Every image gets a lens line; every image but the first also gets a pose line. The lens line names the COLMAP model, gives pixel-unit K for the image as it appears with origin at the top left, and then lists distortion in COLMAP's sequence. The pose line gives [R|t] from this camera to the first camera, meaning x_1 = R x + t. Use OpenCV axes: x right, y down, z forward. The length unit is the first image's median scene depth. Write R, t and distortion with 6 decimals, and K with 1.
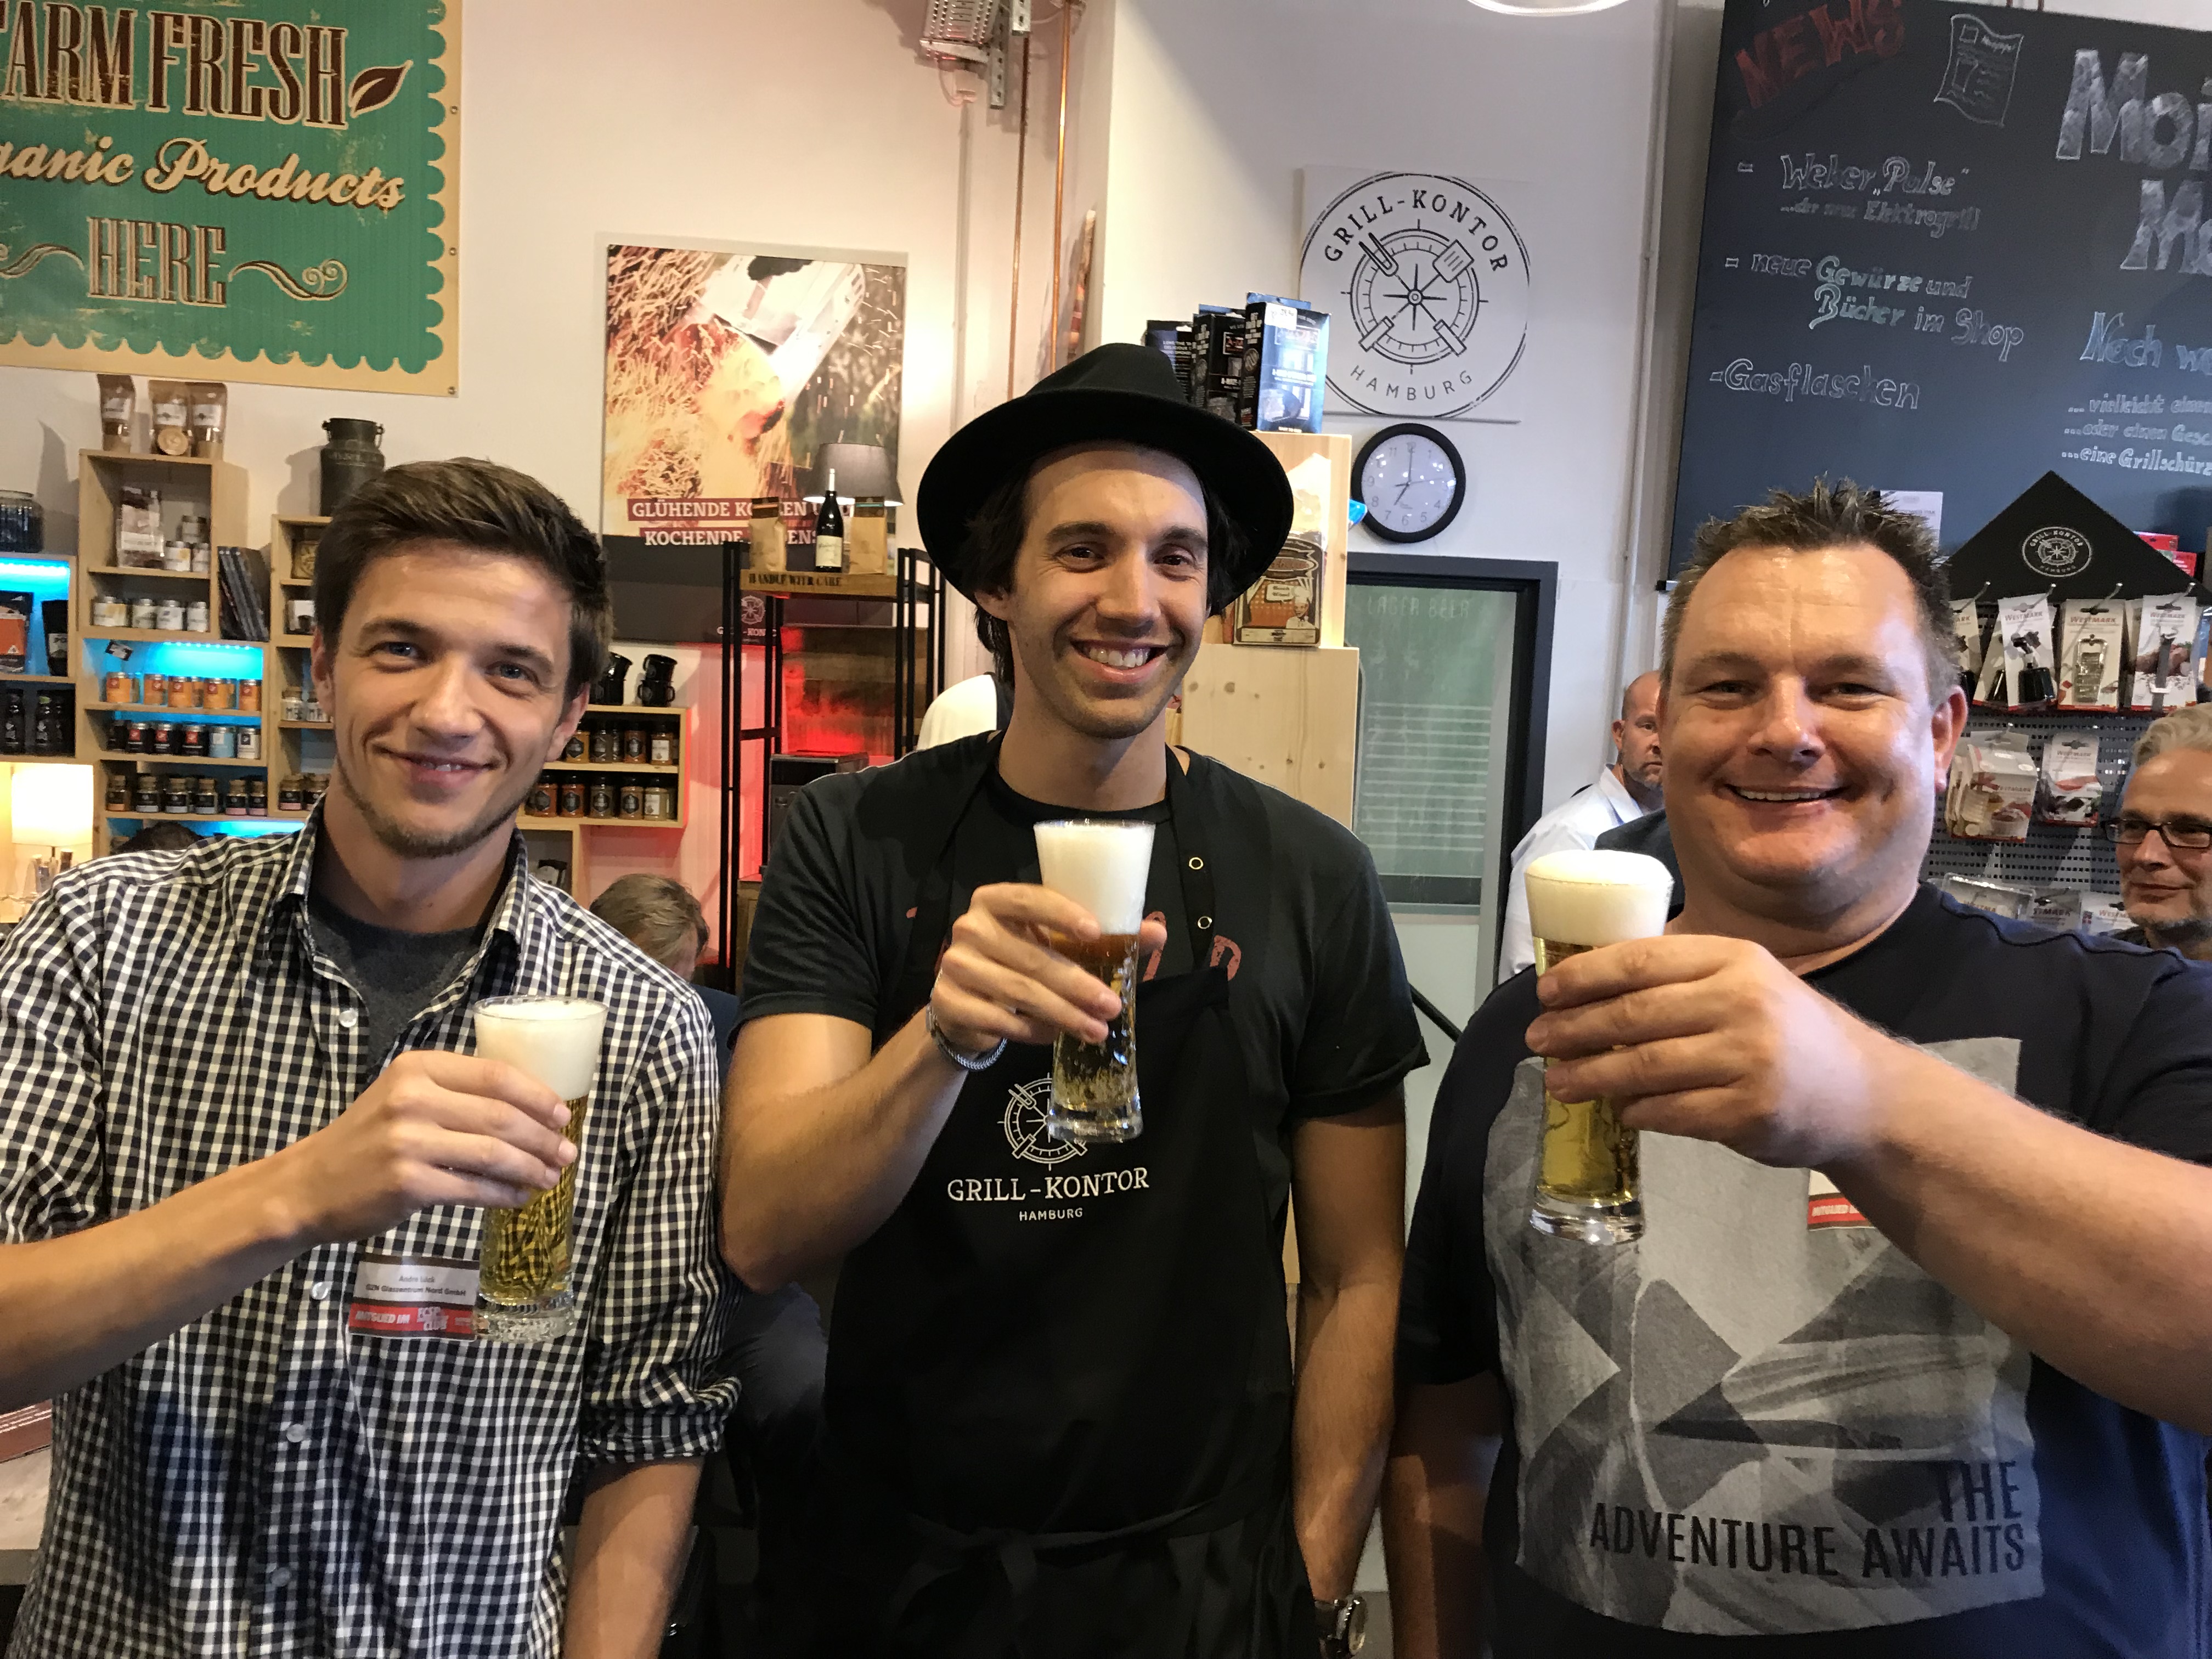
lens RADIAL K [[1827.5, 0, 1095.3], [0, 1827.5, 843.6], [0, 0, 1]] dist [0.015927, -0.033317]
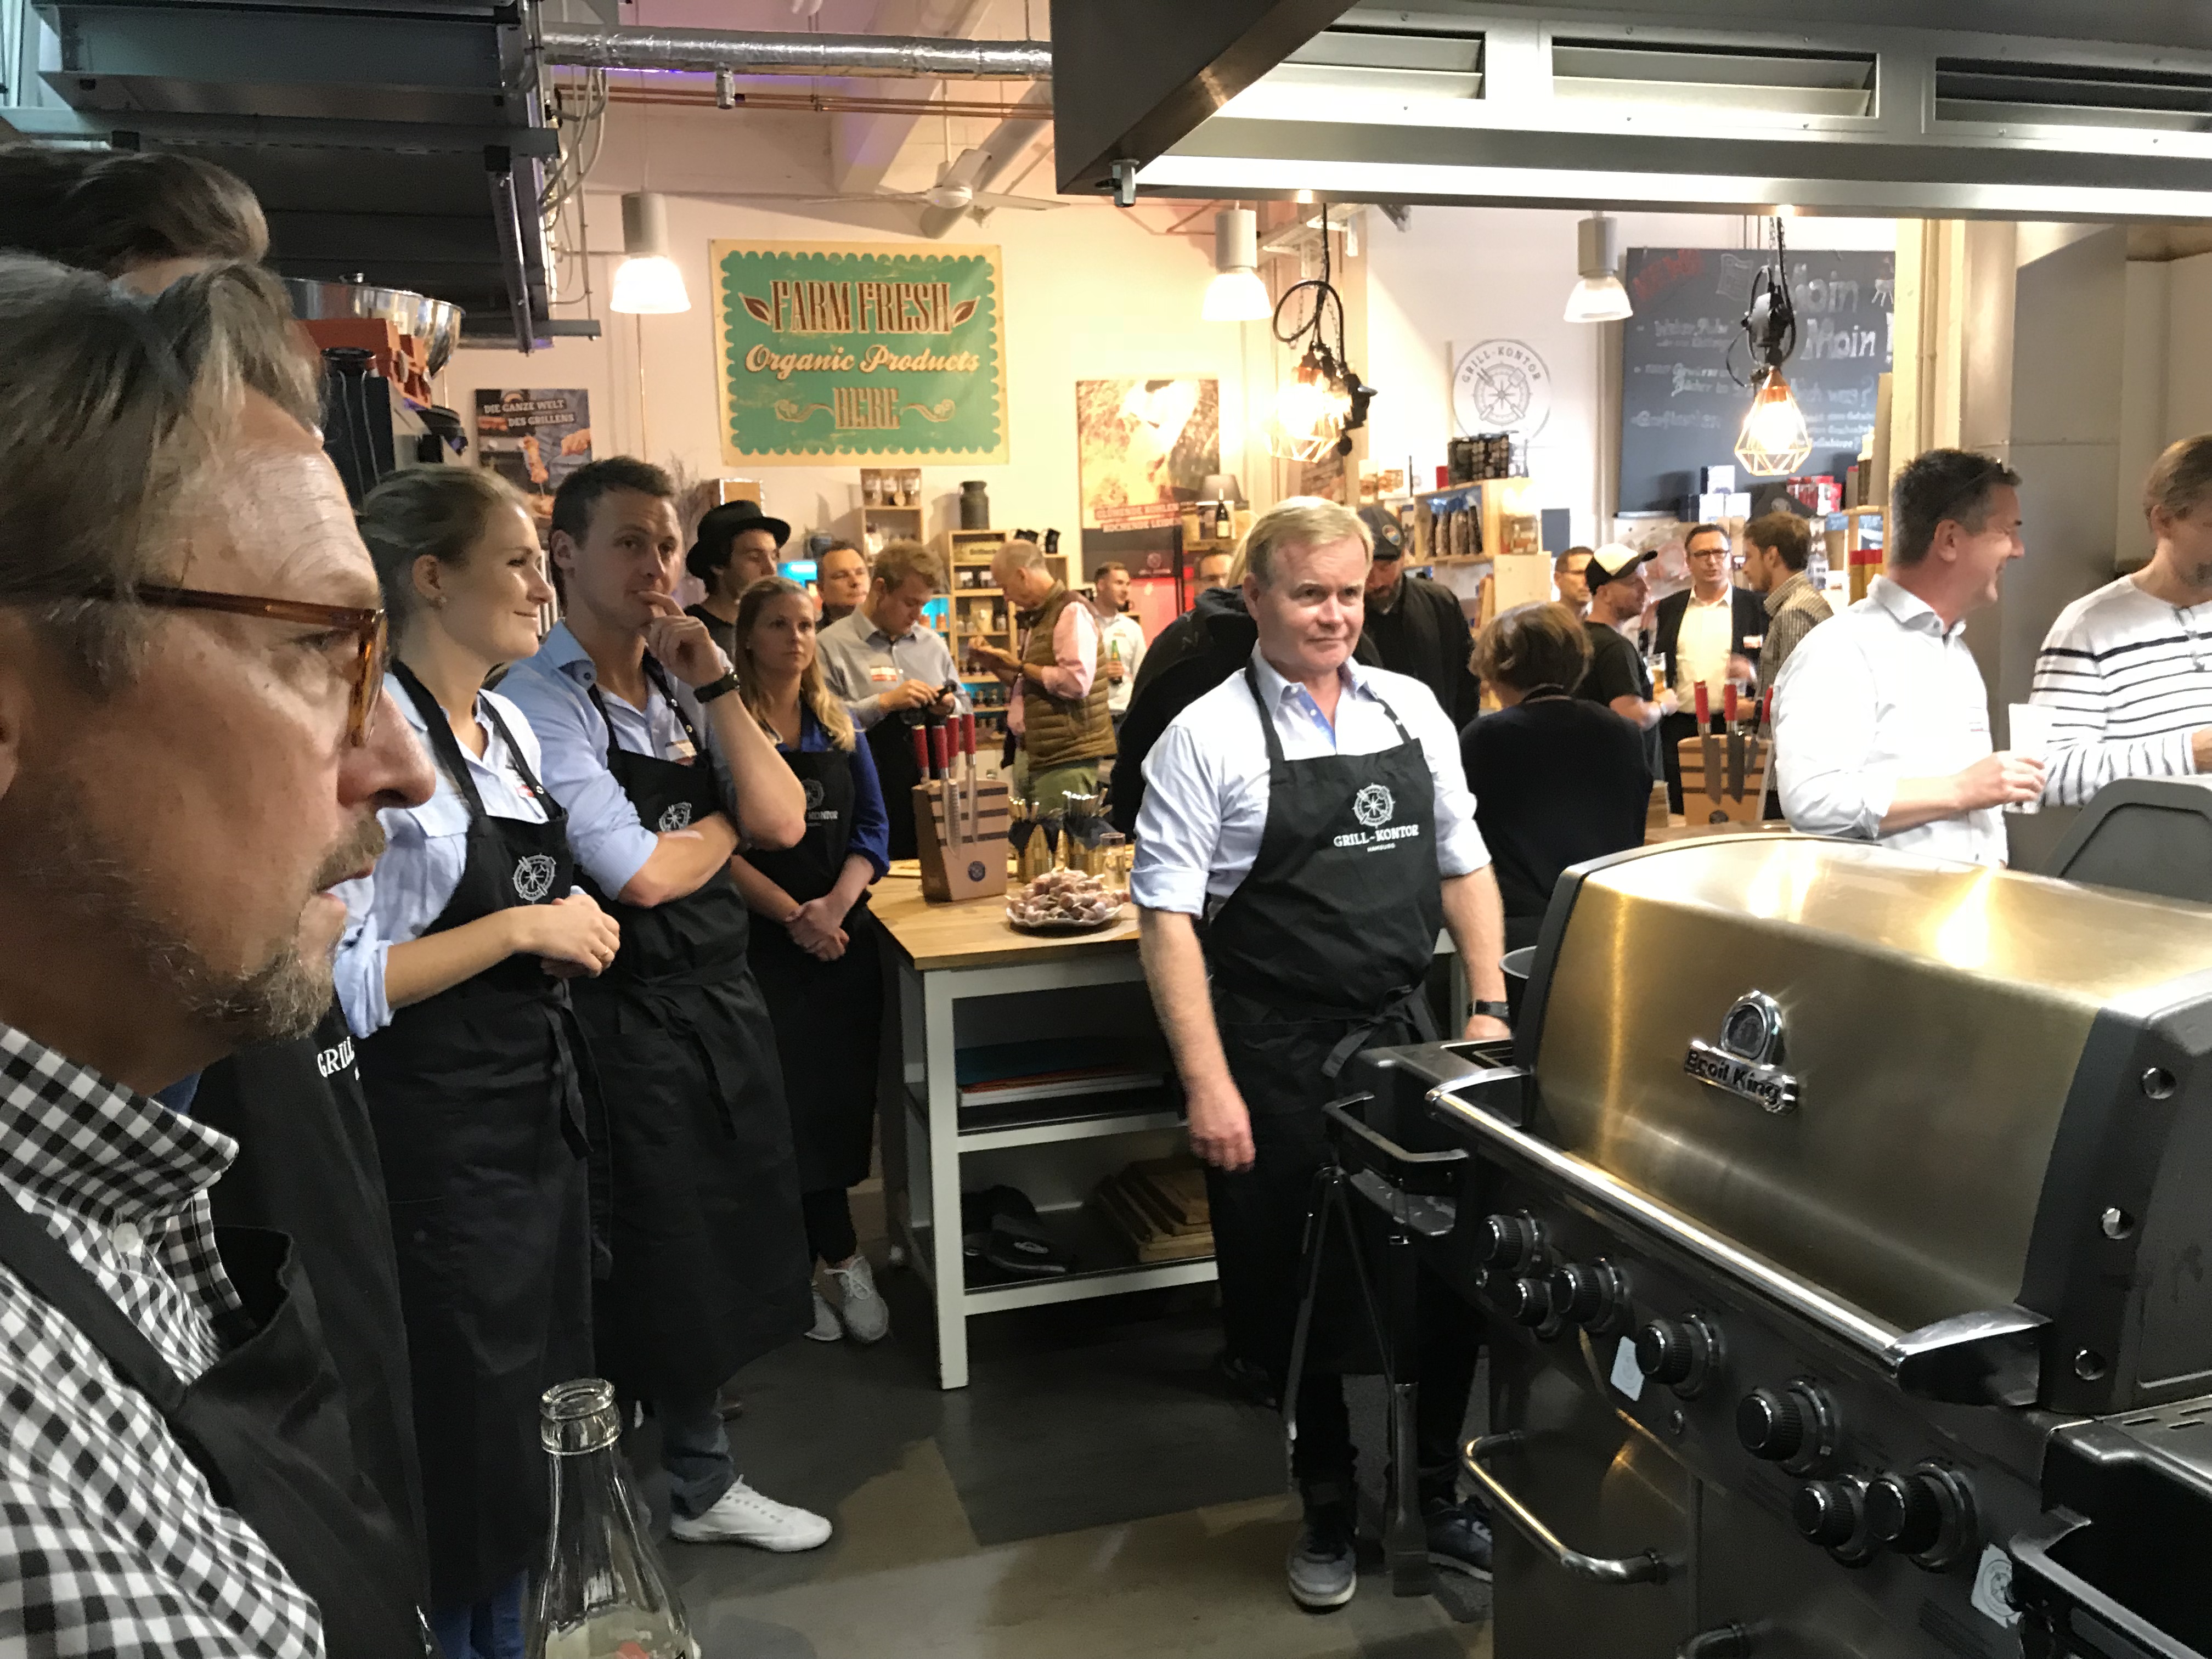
lens RADIAL K [[1827.5, 0, 1124.2], [0, 1827.5, 842.4], [0, 0, 1]] dist [0.015927, -0.033317]
pose [[0.988582, -0.096455, 0.115768, -0.517652], [0.092104, 0.994847, 0.042376, 0.093645], [-0.119259, -0.031230, 0.992372, -1.028275]]
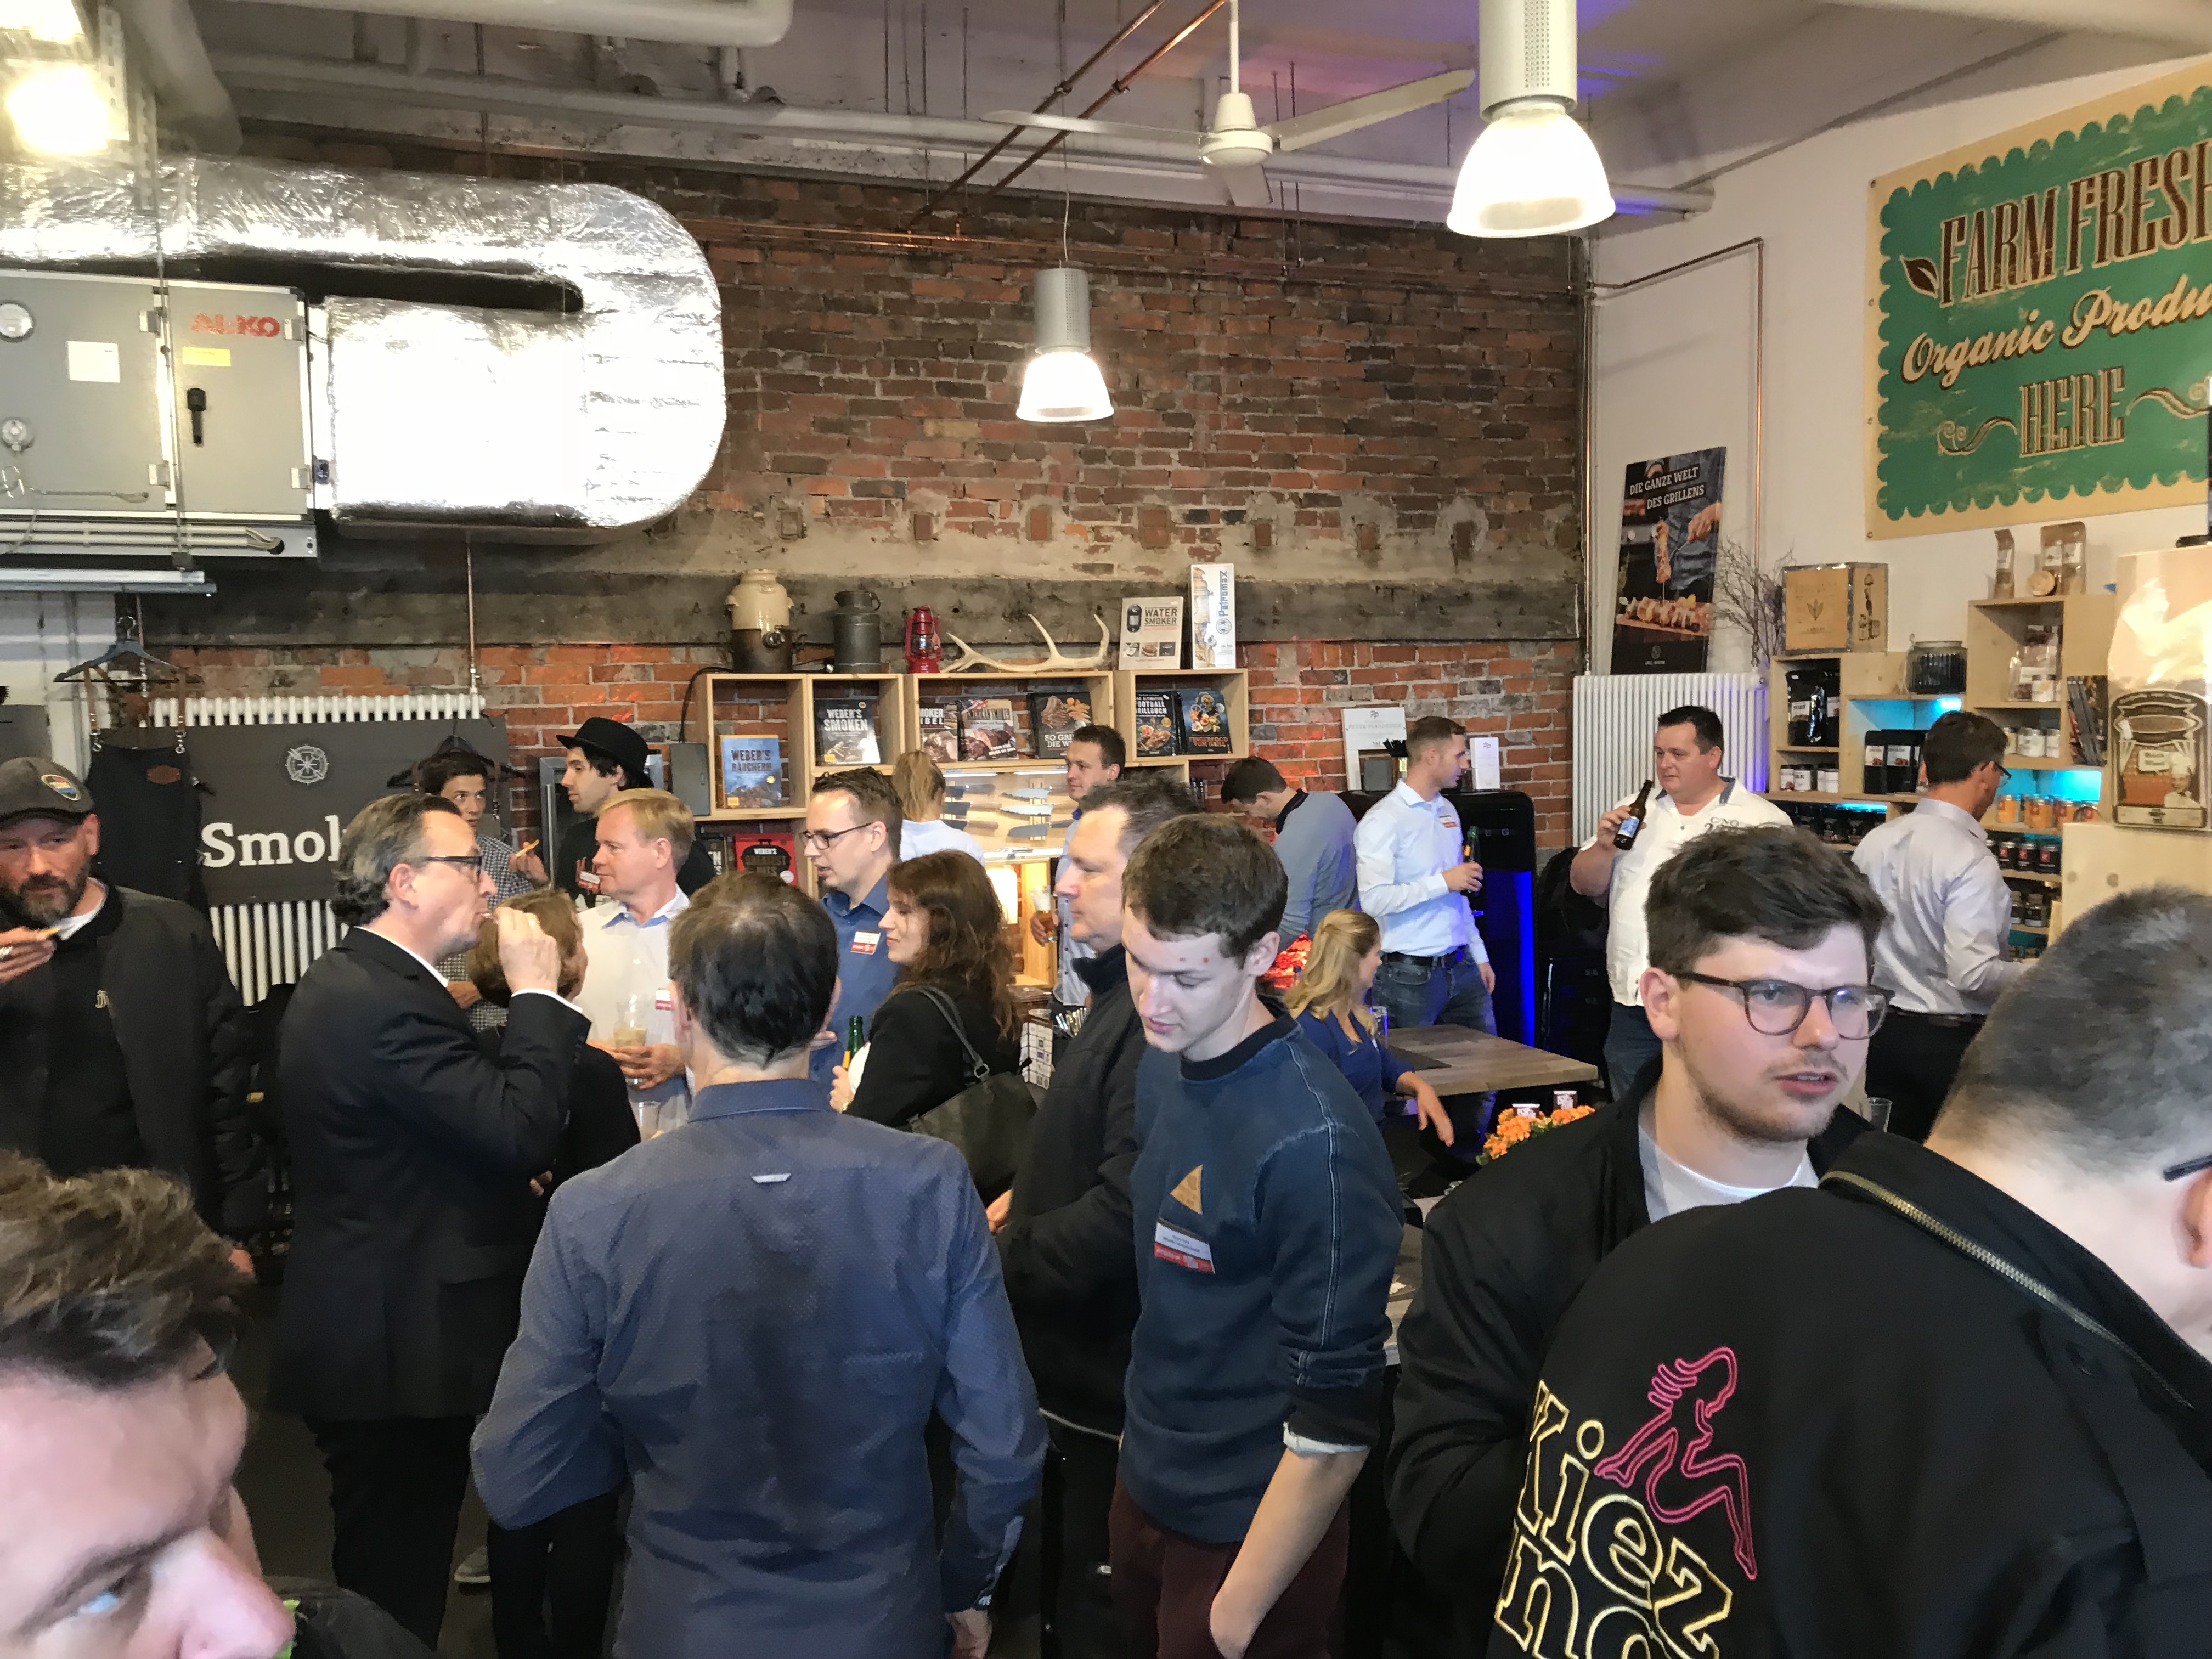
lens RADIAL K [[1827.5, 0, 1067.9], [0, 1827.5, 866.2], [0, 0, 1]] dist [0.015927, -0.033317]
pose [[0.190259, 0.040285, -0.980907, 0.444394], [-0.056187, 0.997967, 0.030087, -0.051979], [0.980125, 0.049389, 0.192136, 0.232571]]
